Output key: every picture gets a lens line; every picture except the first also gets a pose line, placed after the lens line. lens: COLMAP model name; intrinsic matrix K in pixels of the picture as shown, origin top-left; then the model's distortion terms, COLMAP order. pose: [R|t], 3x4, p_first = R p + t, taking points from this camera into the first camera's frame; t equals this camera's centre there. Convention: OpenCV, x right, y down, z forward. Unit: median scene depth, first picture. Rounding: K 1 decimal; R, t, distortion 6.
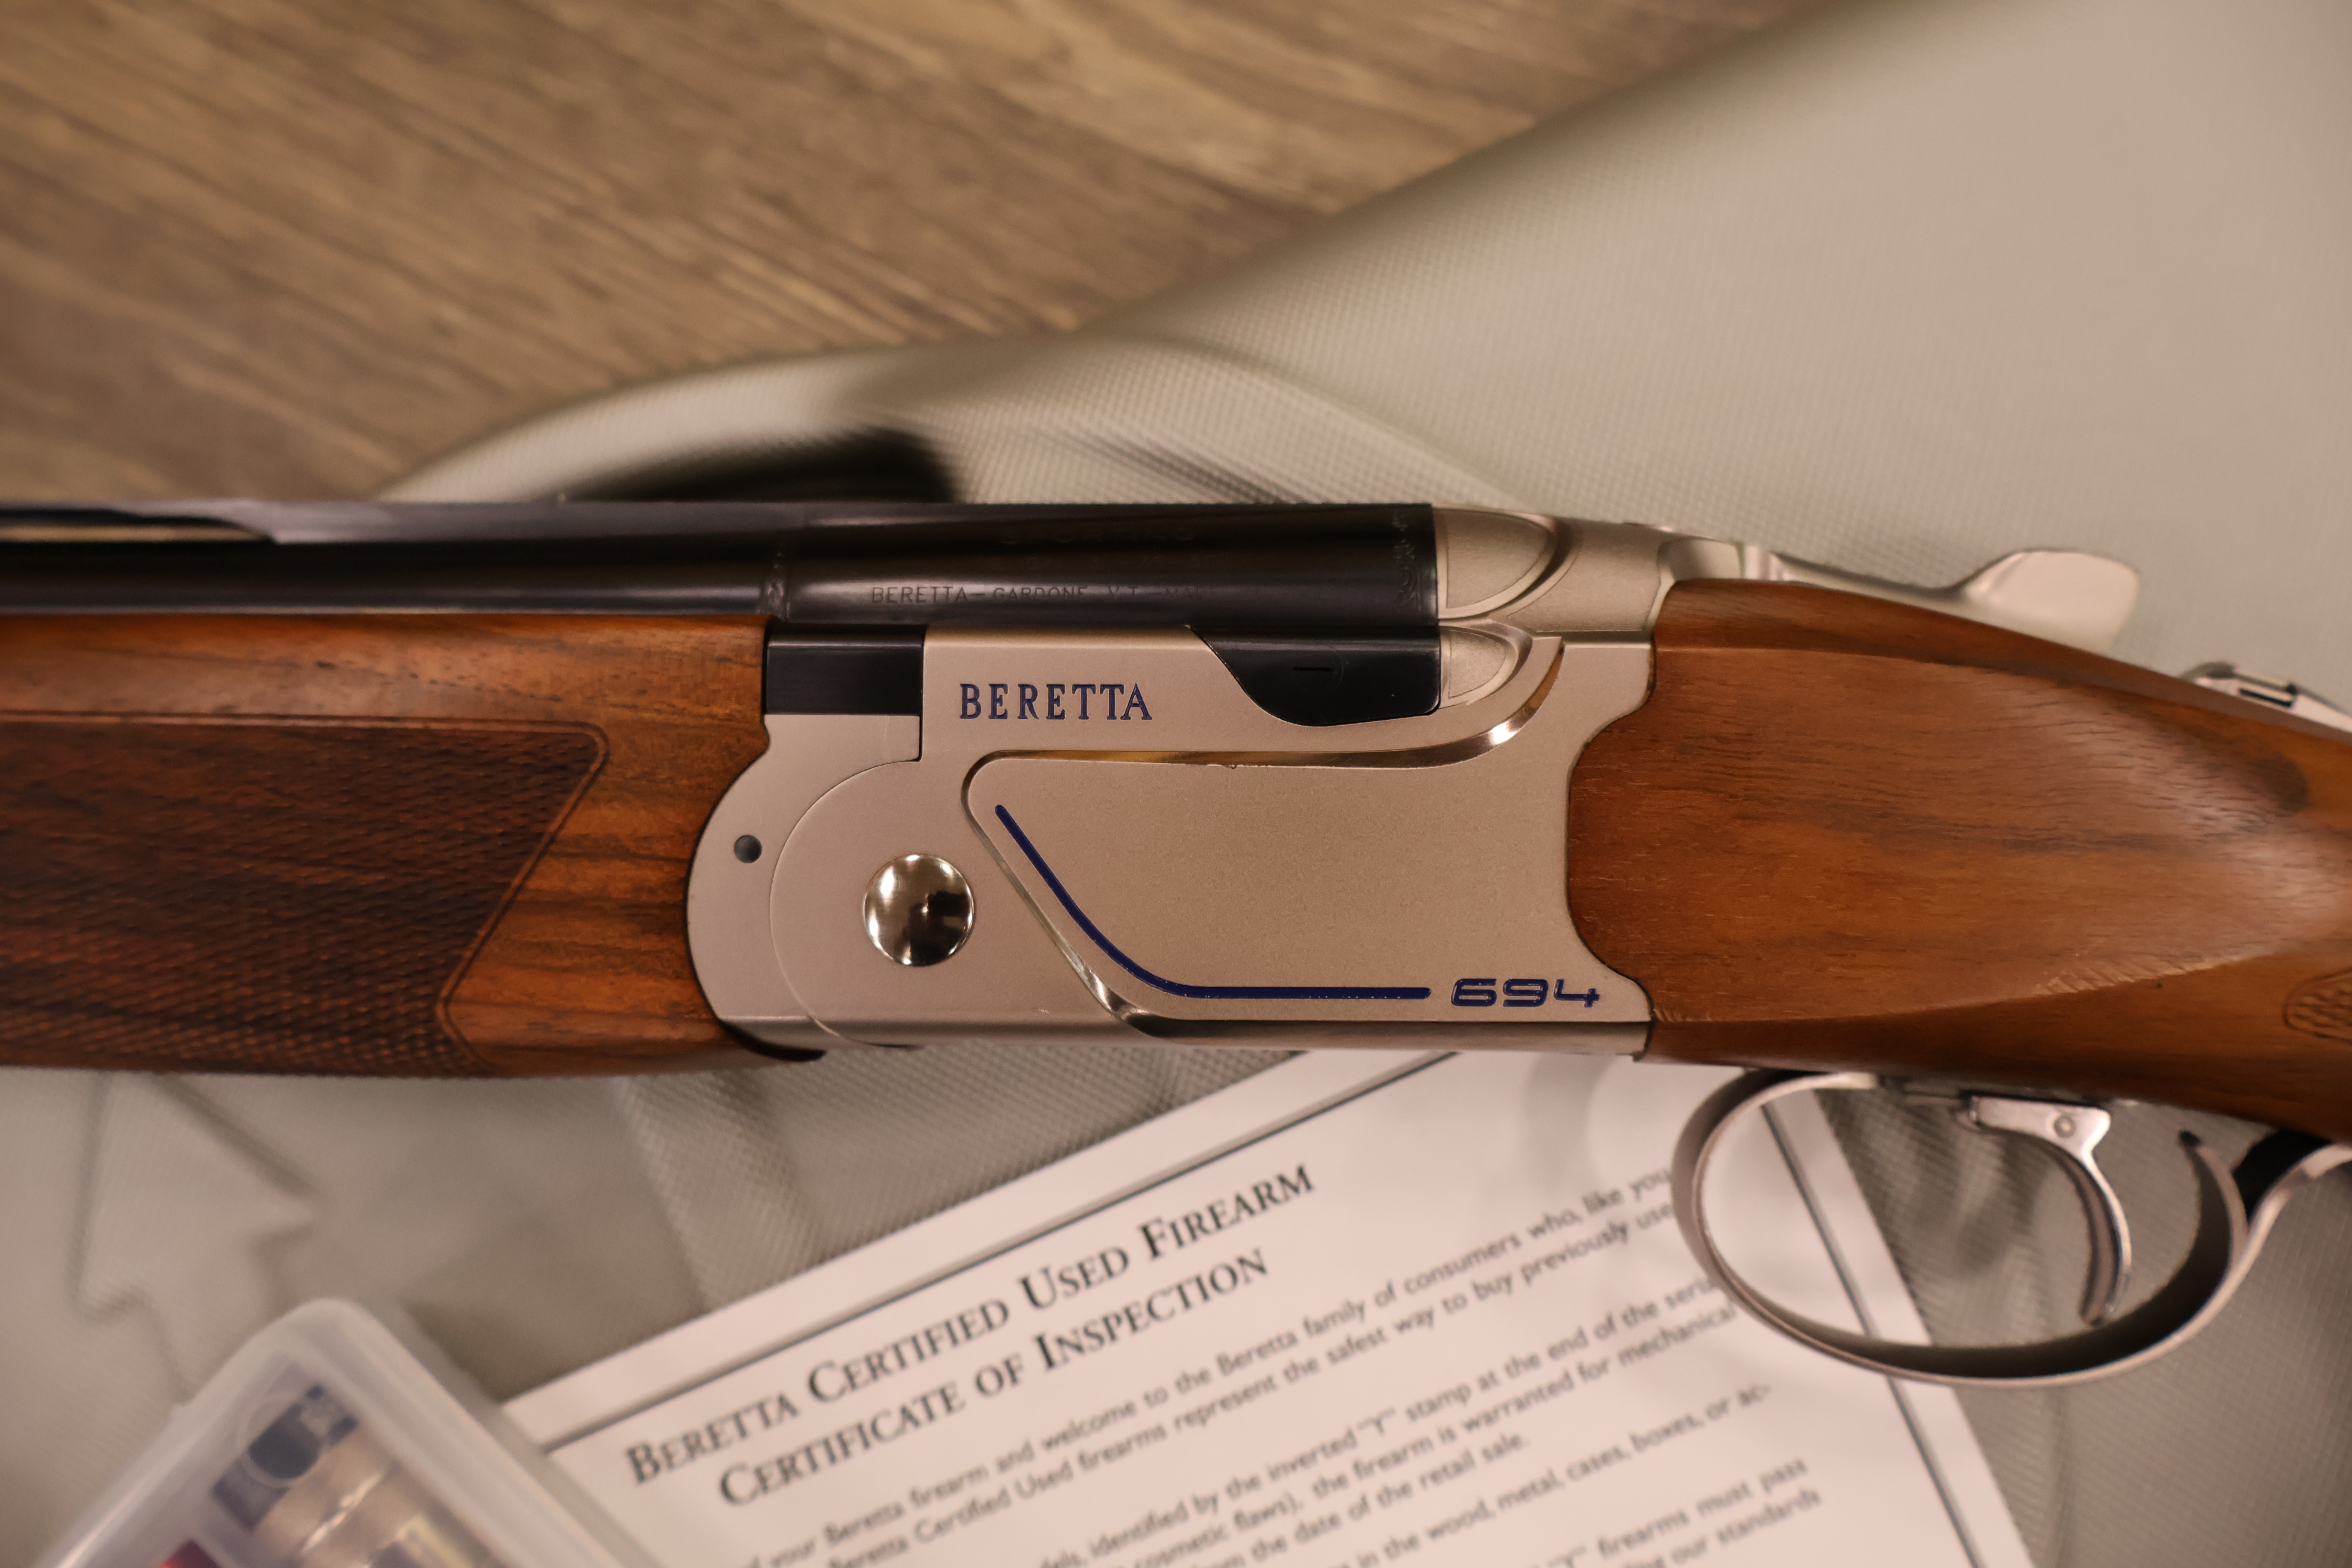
lens RADIAL K [[2038.4, 0, 1171.0], [0, 2038.4, 798.7], [0, 0, 1]] dist [0.010348, 0.005777]
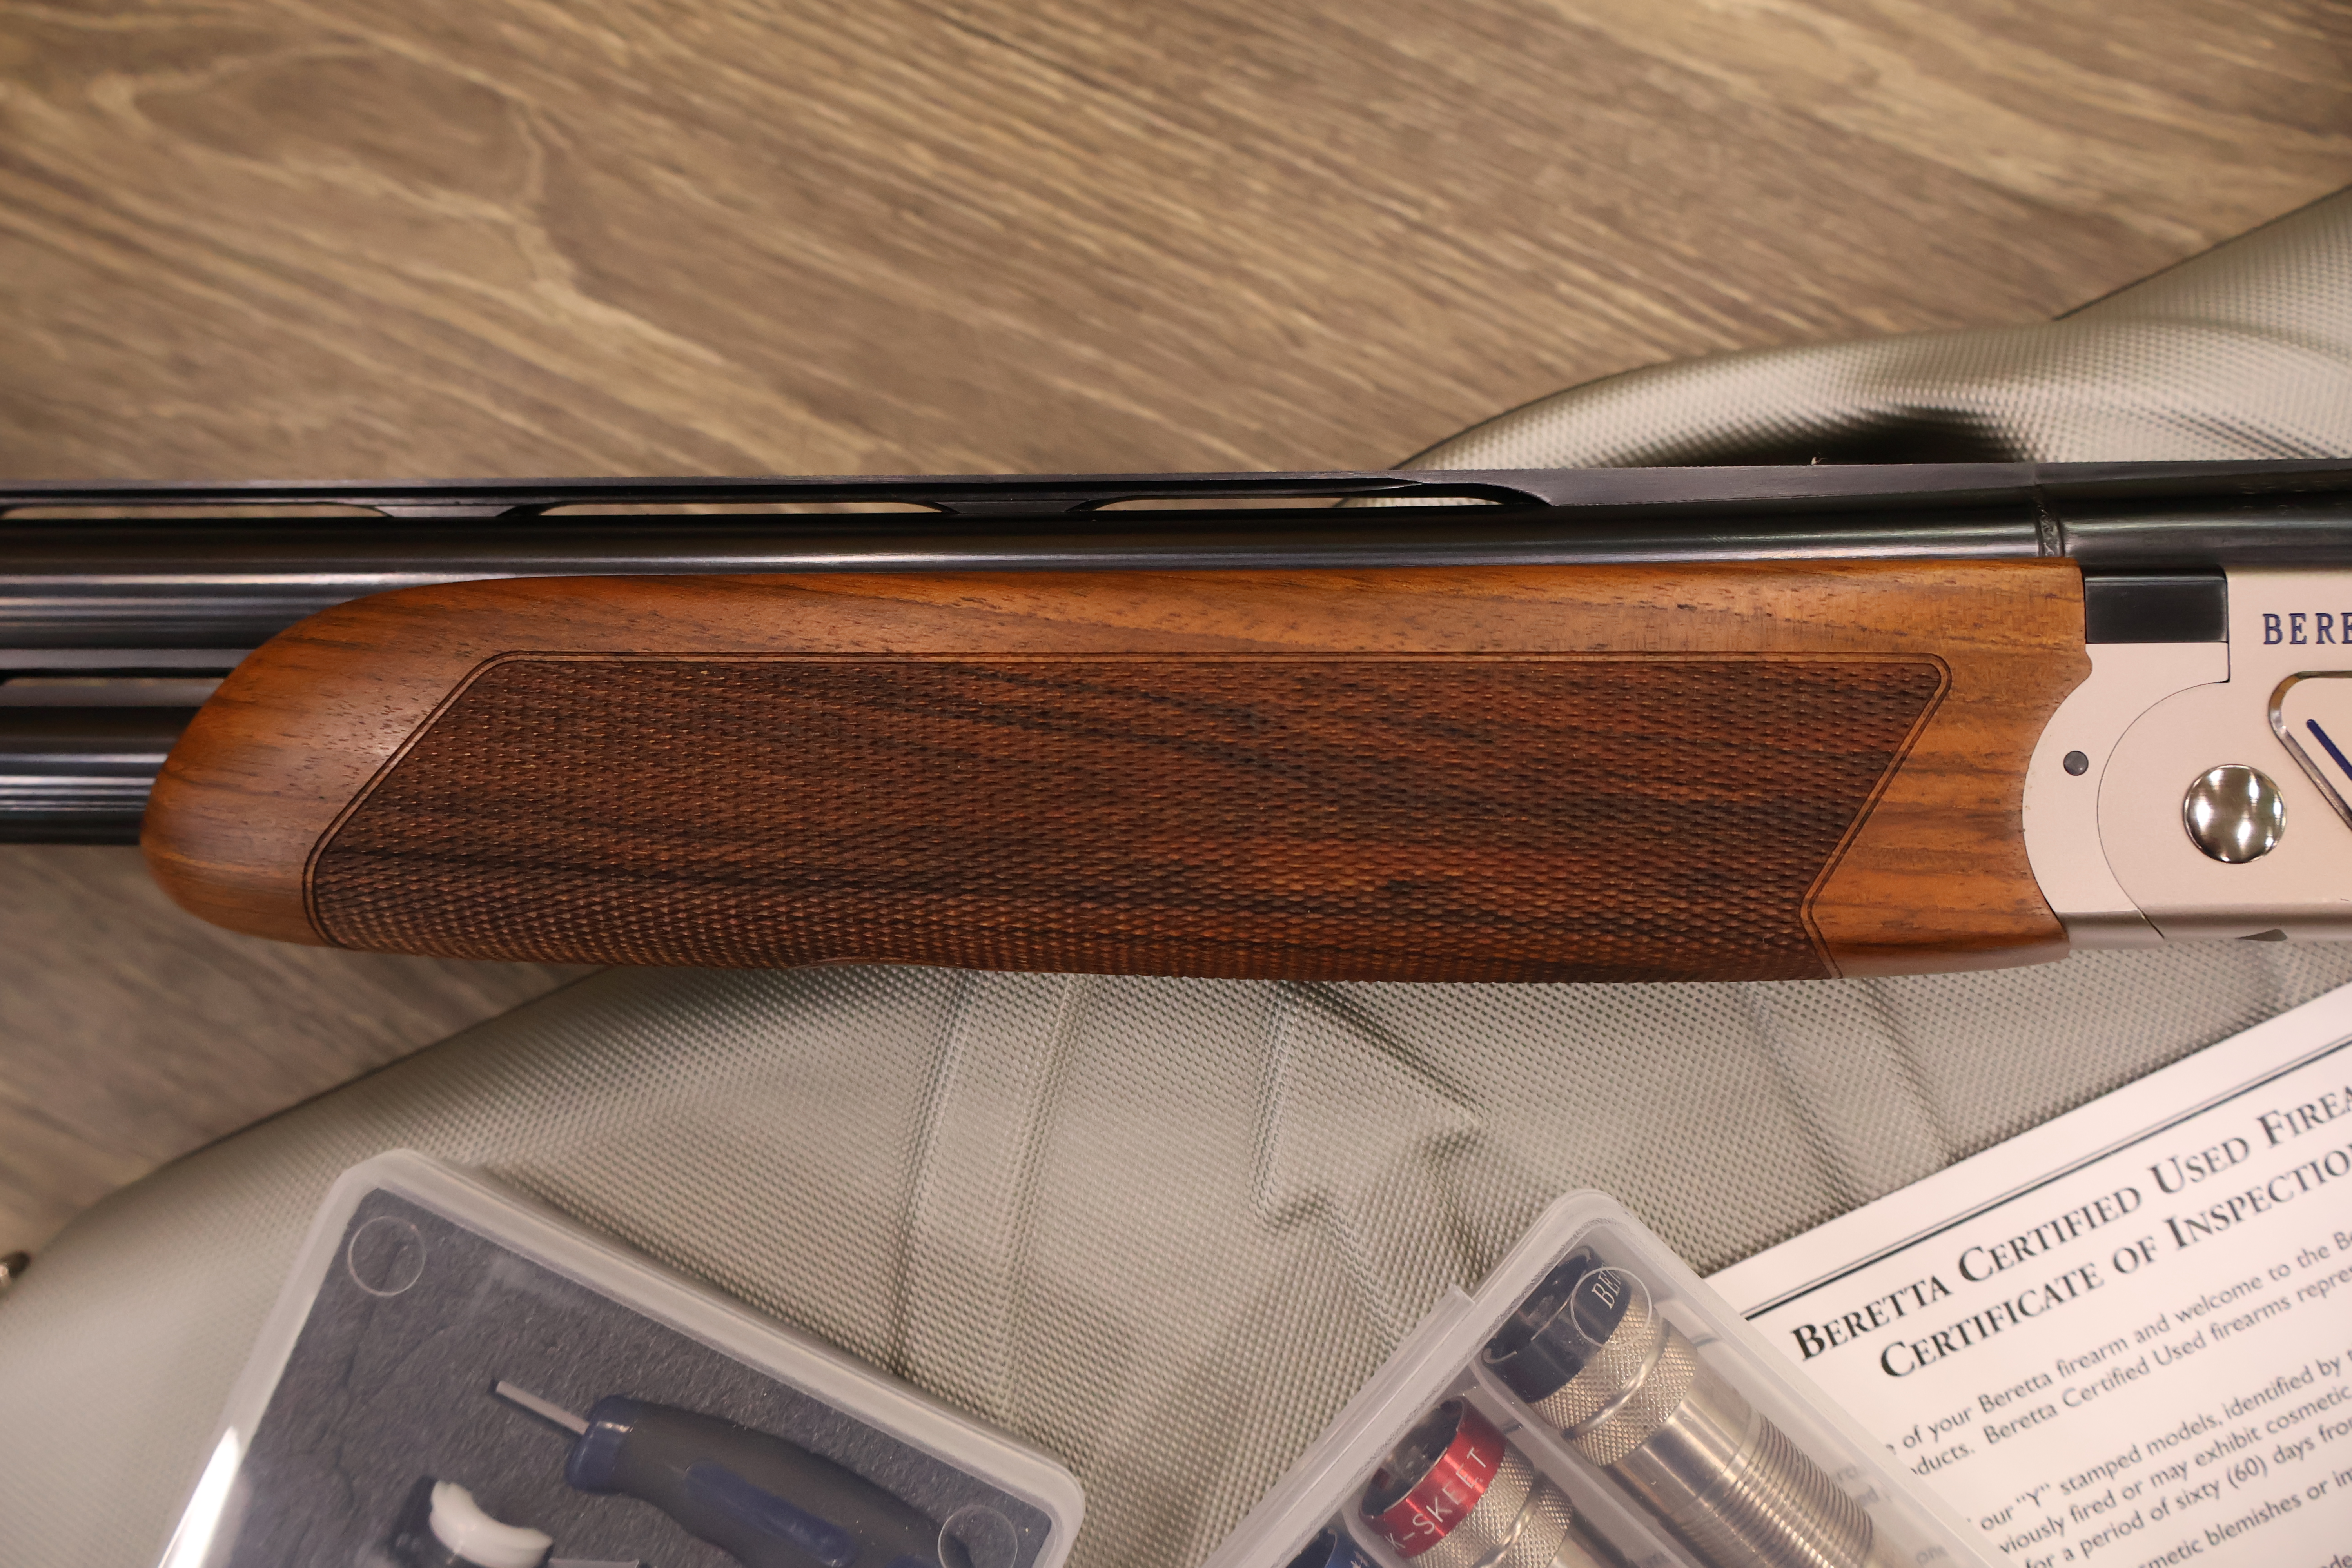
lens RADIAL K [[2038.4, 0, 1210.5], [0, 2038.4, 800.6], [0, 0, 1]] dist [0.010348, 0.005777]
pose [[0.999537, -0.014096, 0.026948, -0.611765], [0.014687, 0.999653, -0.021873, 0.053652], [-0.026630, 0.022259, 0.999398, -0.098671]]
